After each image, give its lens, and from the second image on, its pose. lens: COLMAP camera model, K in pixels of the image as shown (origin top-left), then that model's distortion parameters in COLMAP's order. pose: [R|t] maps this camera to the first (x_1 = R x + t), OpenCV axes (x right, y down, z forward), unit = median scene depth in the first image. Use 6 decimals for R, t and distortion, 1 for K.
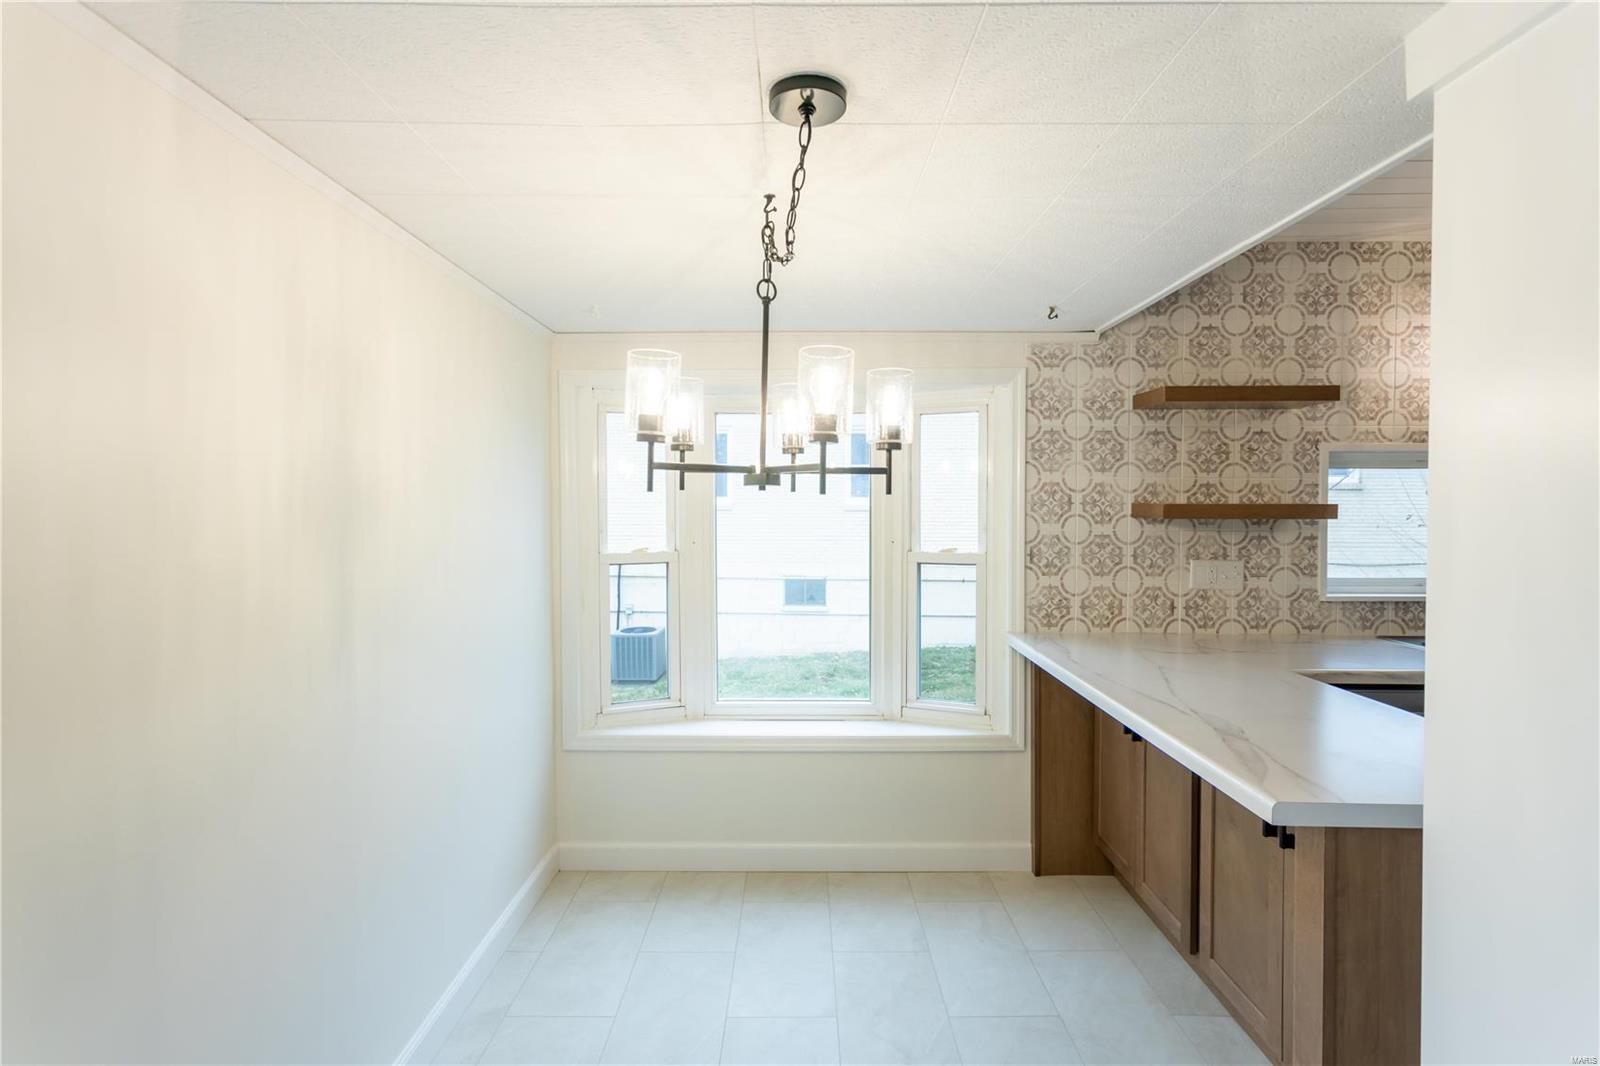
lens RADIAL K [[749.8, 0, 795.4], [0, 749.8, 521.4], [0, 0, 1]] dist [0.000518, 0.003846]
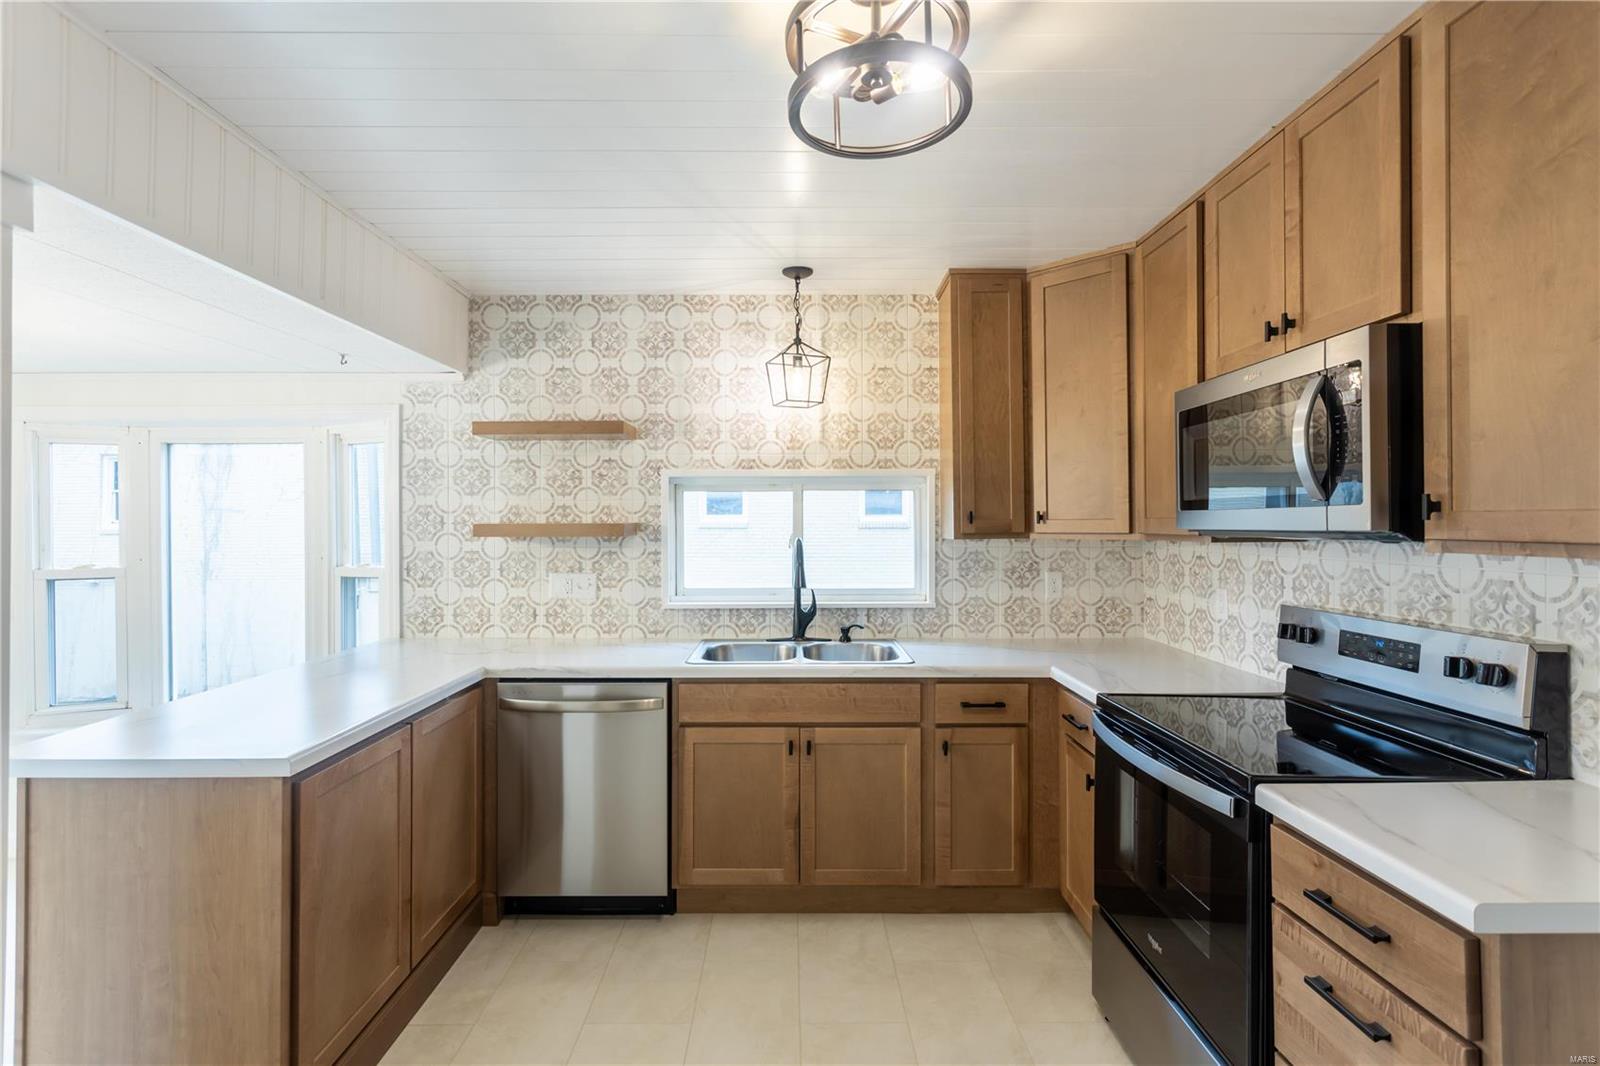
lens RADIAL K [[749.8, 0, 797.2], [0, 749.8, 520.2], [0, 0, 1]] dist [0.000518, 0.003846]
pose [[0.999847, -0.003585, 0.017105, 0.885363], [0.003965, 0.999745, -0.022212, -0.001527], [-0.017021, 0.022276, 0.999607, -0.140191]]
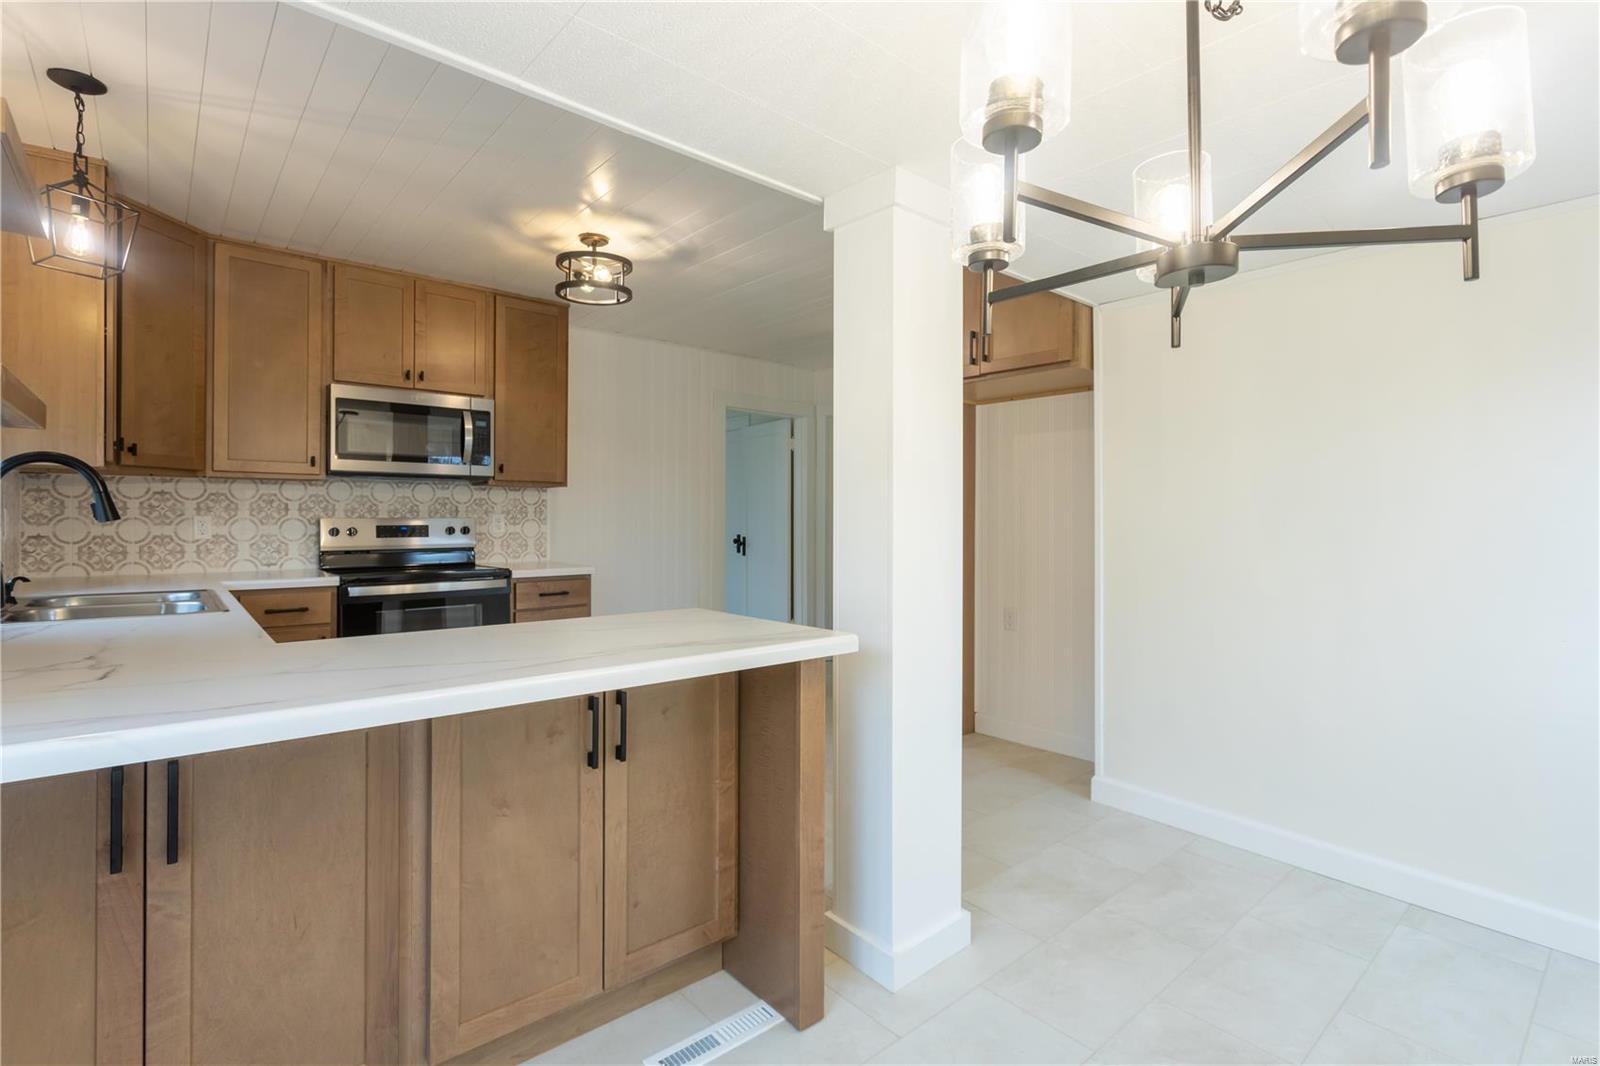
lens RADIAL K [[749.8, 0, 795.7], [0, 749.8, 524.4], [0, 0, 1]] dist [0.000518, 0.003846]
pose [[-0.643079, -0.014125, 0.765669, -0.145878], [0.006221, 0.999701, 0.023667, 0.056129], [-0.765774, 0.019983, -0.642799, 0.837330]]
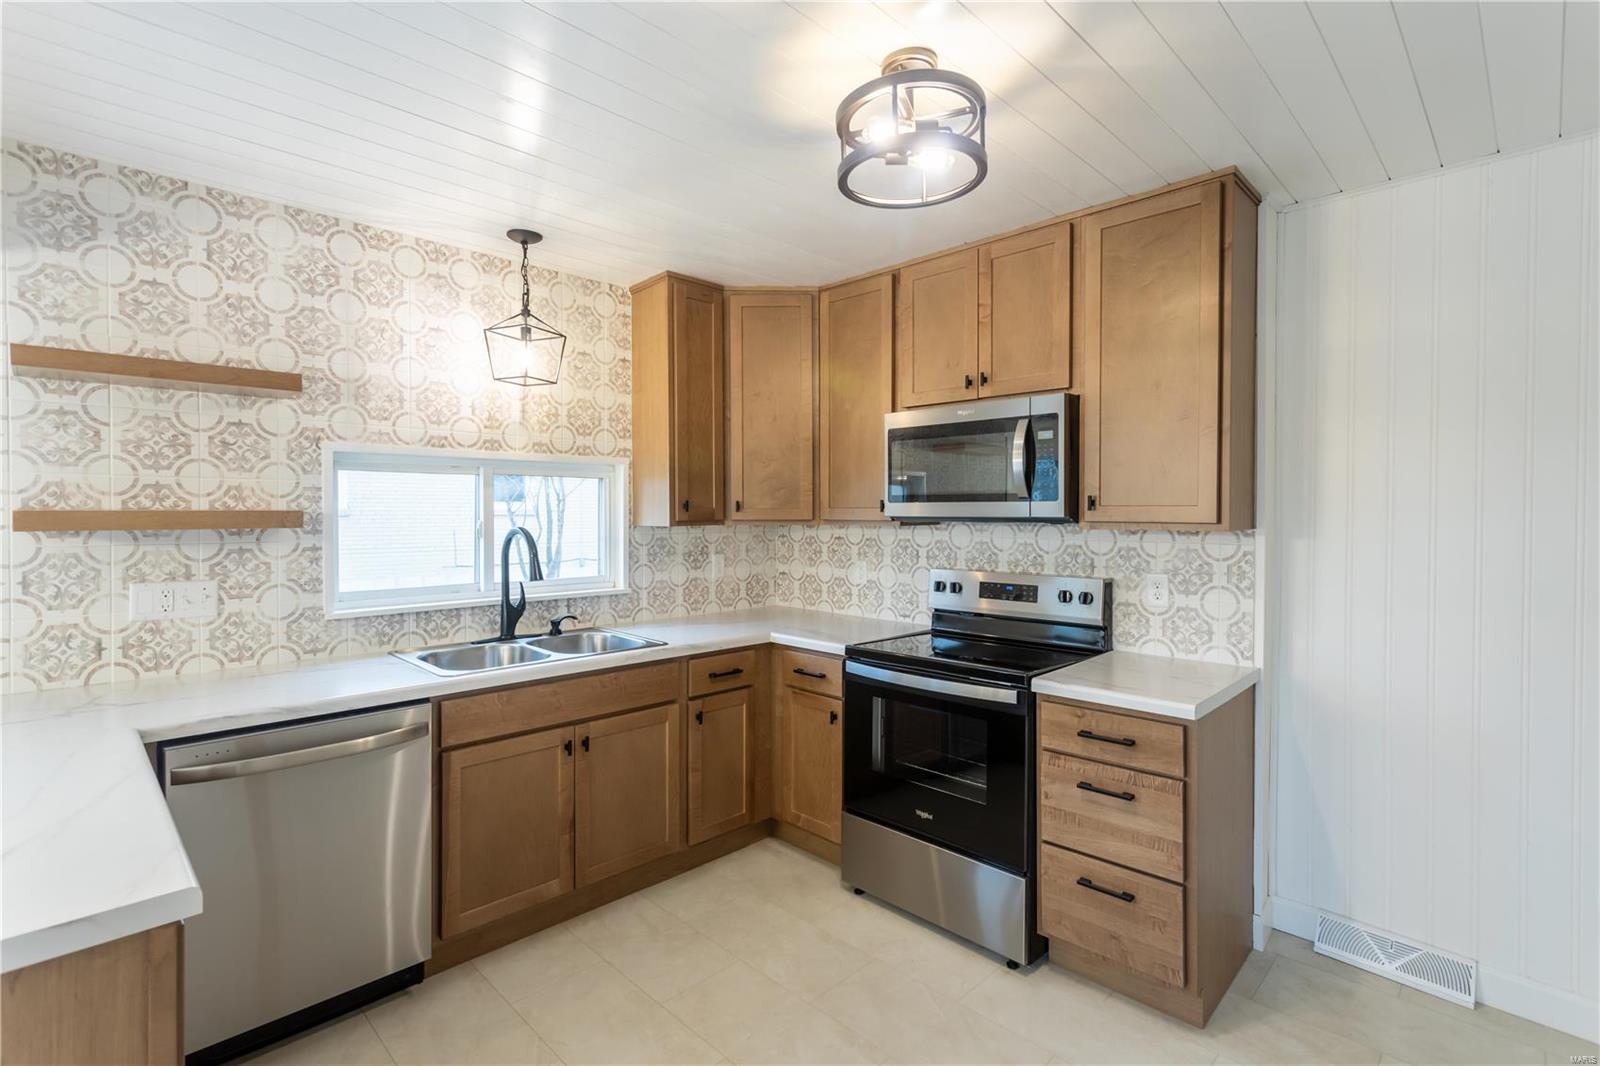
lens RADIAL K [[749.8, 0, 796.0], [0, 749.8, 520.8], [0, 0, 1]] dist [0.000518, 0.003846]
pose [[0.703766, -0.010025, 0.710361, 0.463494], [0.012785, 0.999917, 0.001446, -0.004868], [-0.710317, 0.008065, 0.703836, -0.016820]]
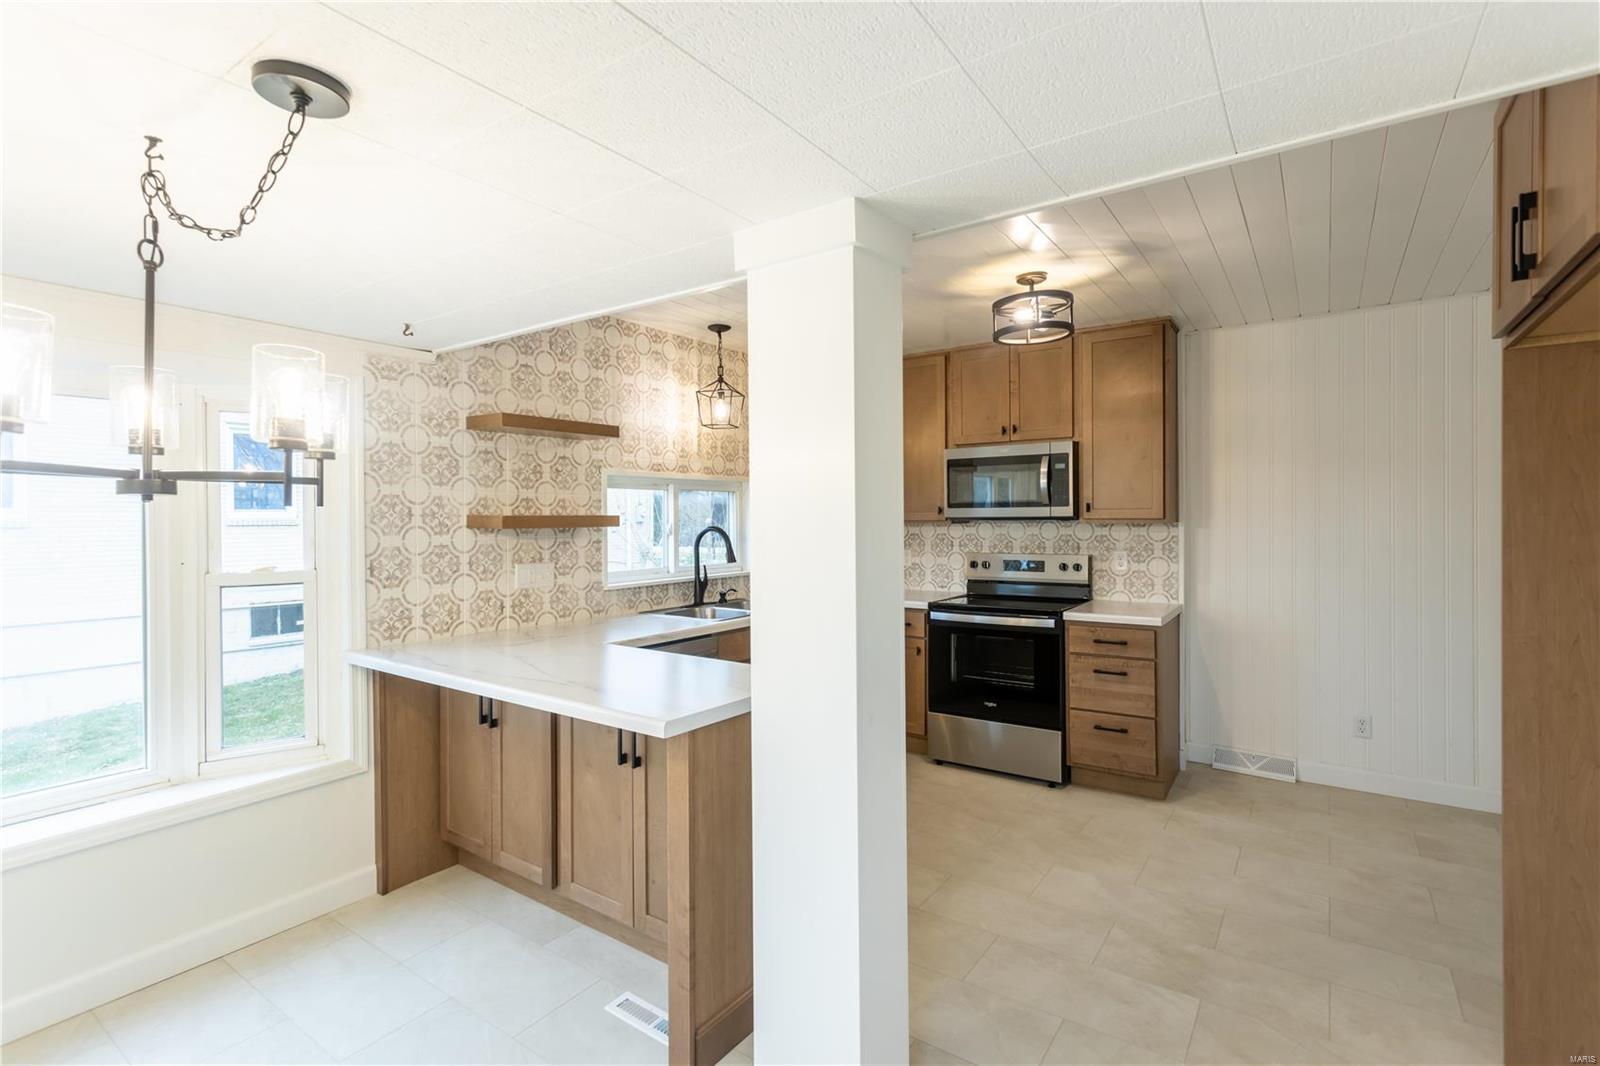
lens RADIAL K [[749.8, 0, 795.5], [0, 749.8, 521.6], [0, 0, 1]] dist [0.000518, 0.003846]
pose [[0.575581, -0.009851, 0.817685, -0.167813], [0.022395, 0.999742, -0.003720, -0.000176], [-0.817438, 0.020453, 0.575654, -0.016777]]
